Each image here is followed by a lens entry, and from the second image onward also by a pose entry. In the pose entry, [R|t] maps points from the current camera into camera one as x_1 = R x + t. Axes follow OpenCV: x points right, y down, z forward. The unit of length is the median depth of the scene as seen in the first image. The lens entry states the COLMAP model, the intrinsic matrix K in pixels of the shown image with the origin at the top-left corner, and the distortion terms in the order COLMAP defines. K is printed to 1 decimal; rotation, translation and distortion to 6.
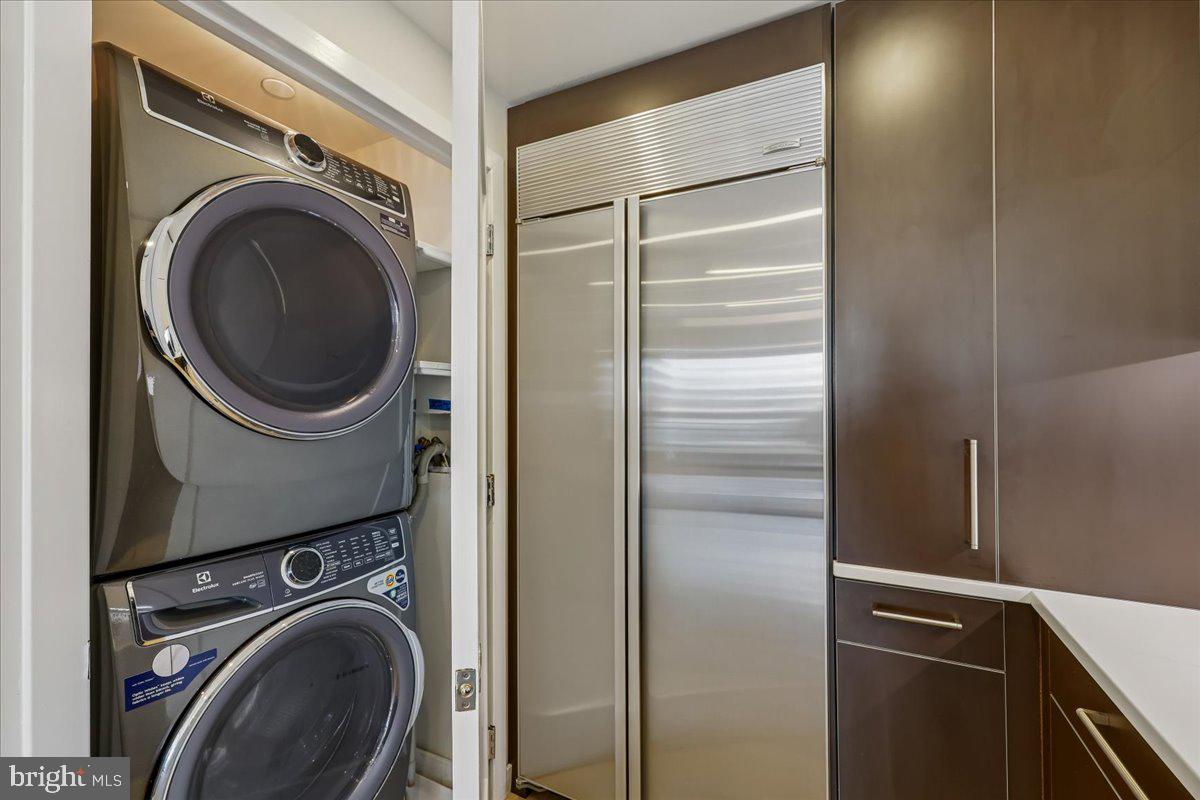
lens RADIAL K [[500.7, 0, 600.0], [0, 500.7, 400.0], [0, 0, 1]] dist [0.012263, 0.000085]
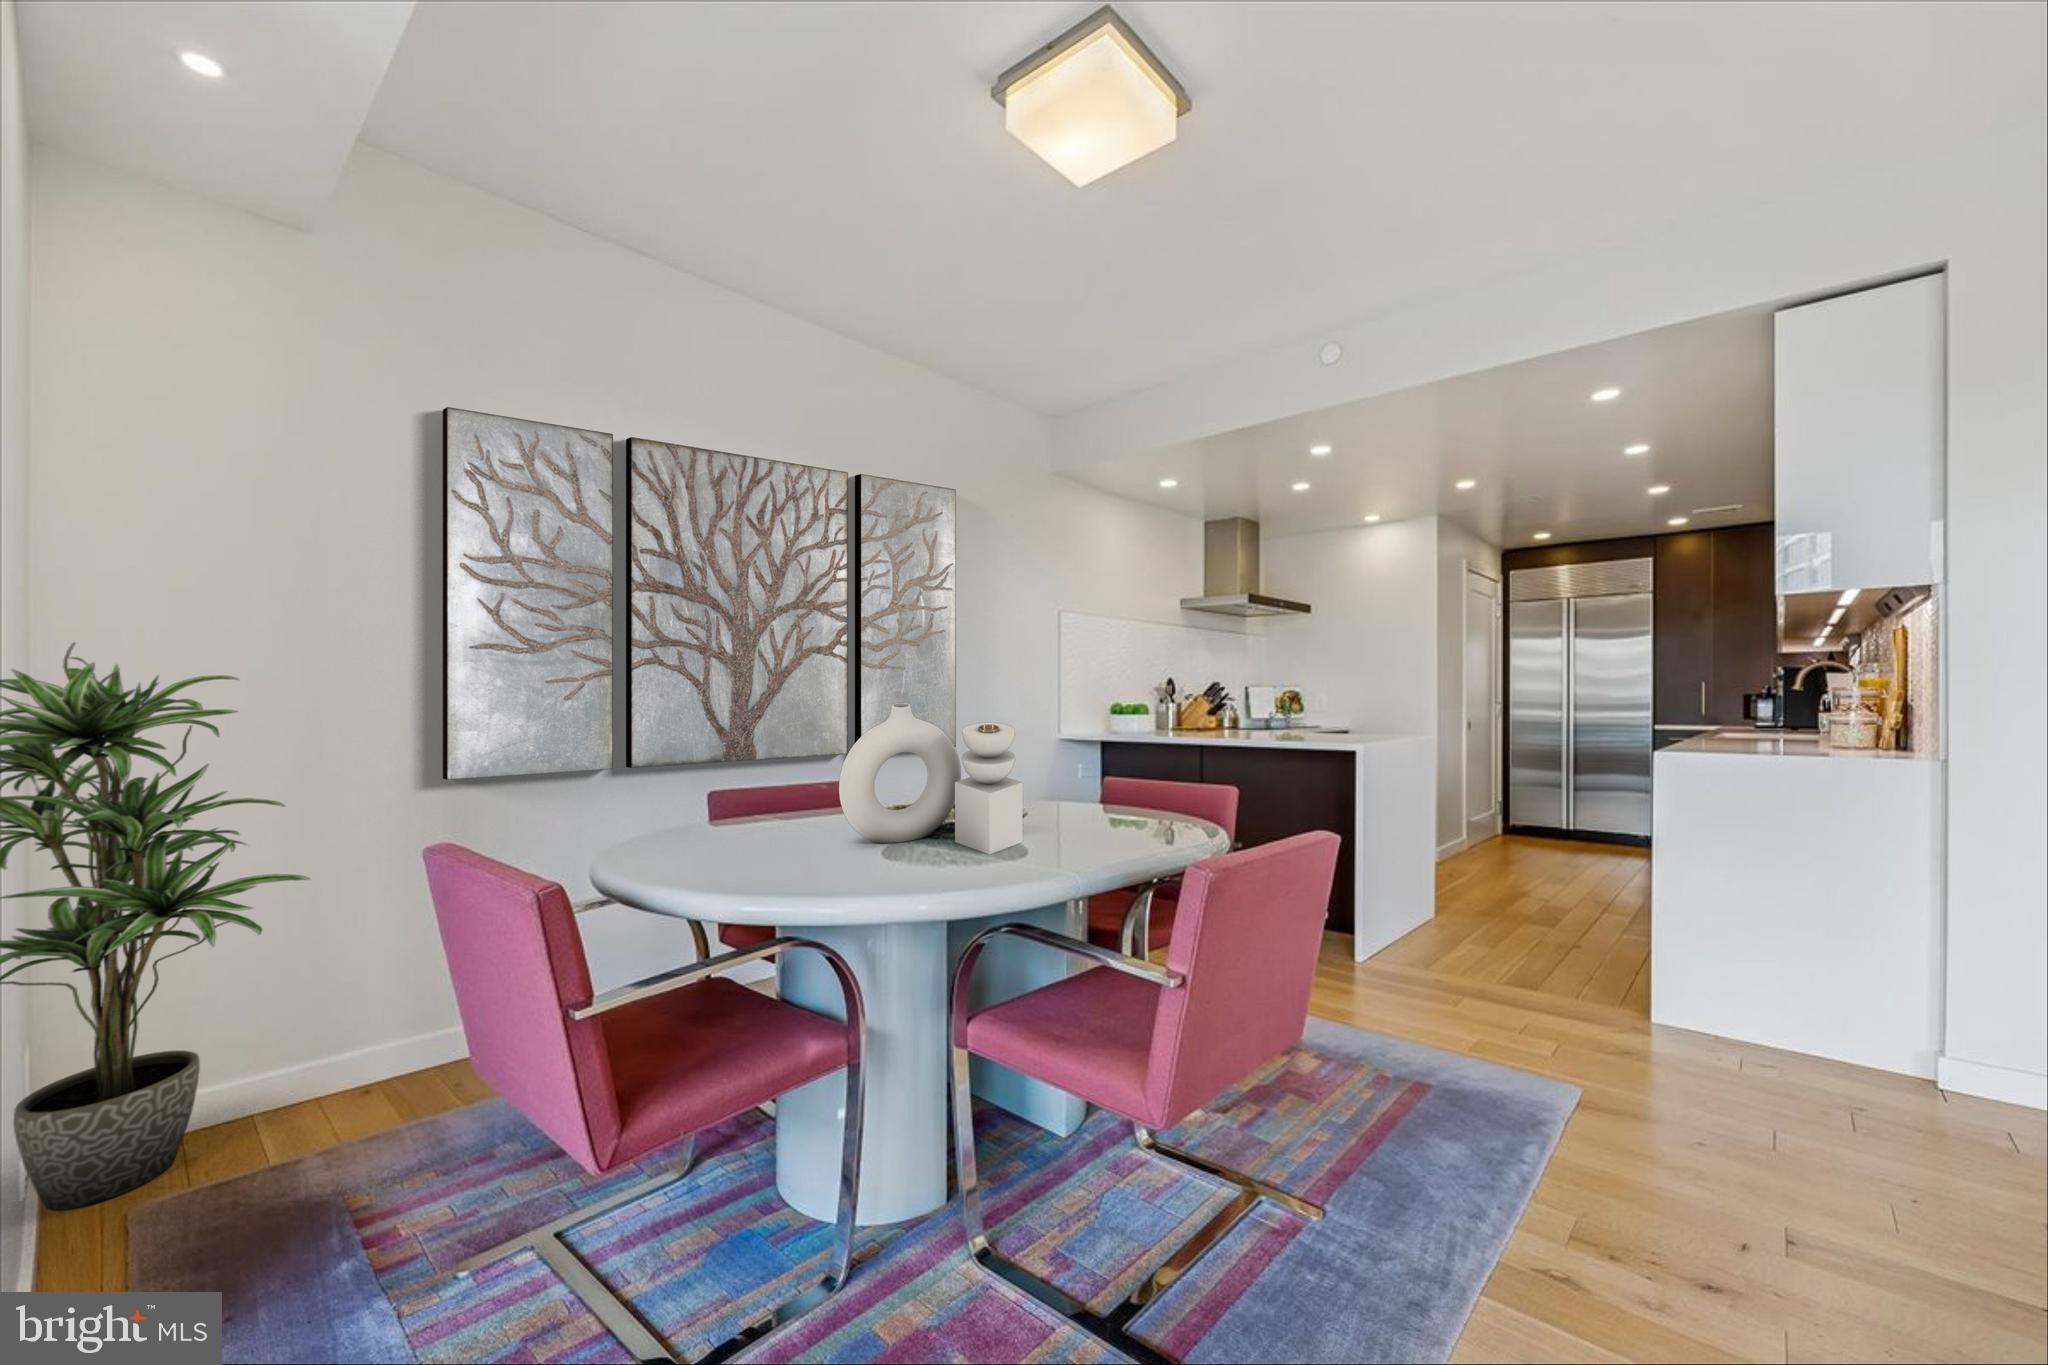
lens RADIAL K [[843.1, 0, 1039.0], [0, 843.1, 703.5], [0, 0, 1]] dist [0.011234, -0.000474]
pose [[0.966130, -0.002830, -0.258039, -1.716633], [0.006324, 0.999899, 0.012715, 0.099623], [0.257977, -0.013916, 0.966051, -4.663180]]
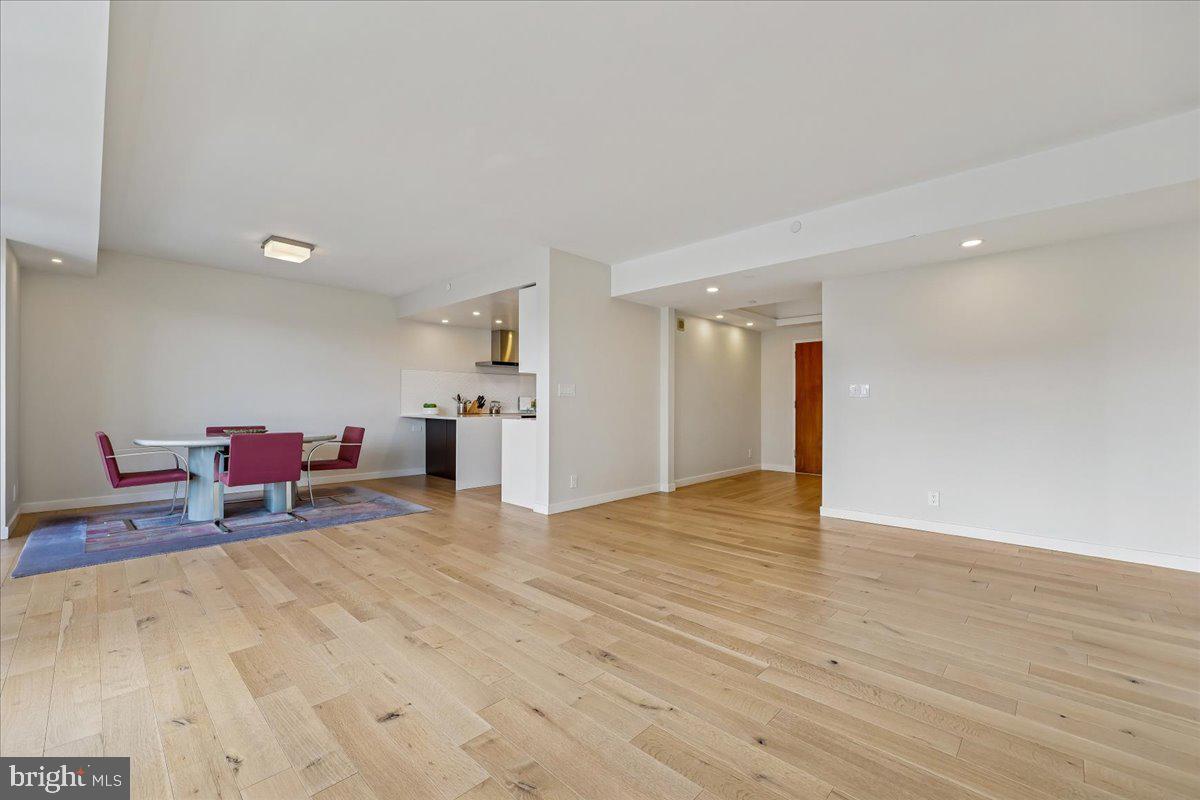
lens RADIAL K [[500.7, 0, 600.0], [0, 500.7, 400.0], [0, 0, 1]] dist [0.012263, 0.000085]
pose [[0.954173, -0.001307, -0.299252, 1.299094], [0.003212, 0.999978, 0.005873, 0.080446], [0.299238, -0.006565, 0.954156, -5.931739]]
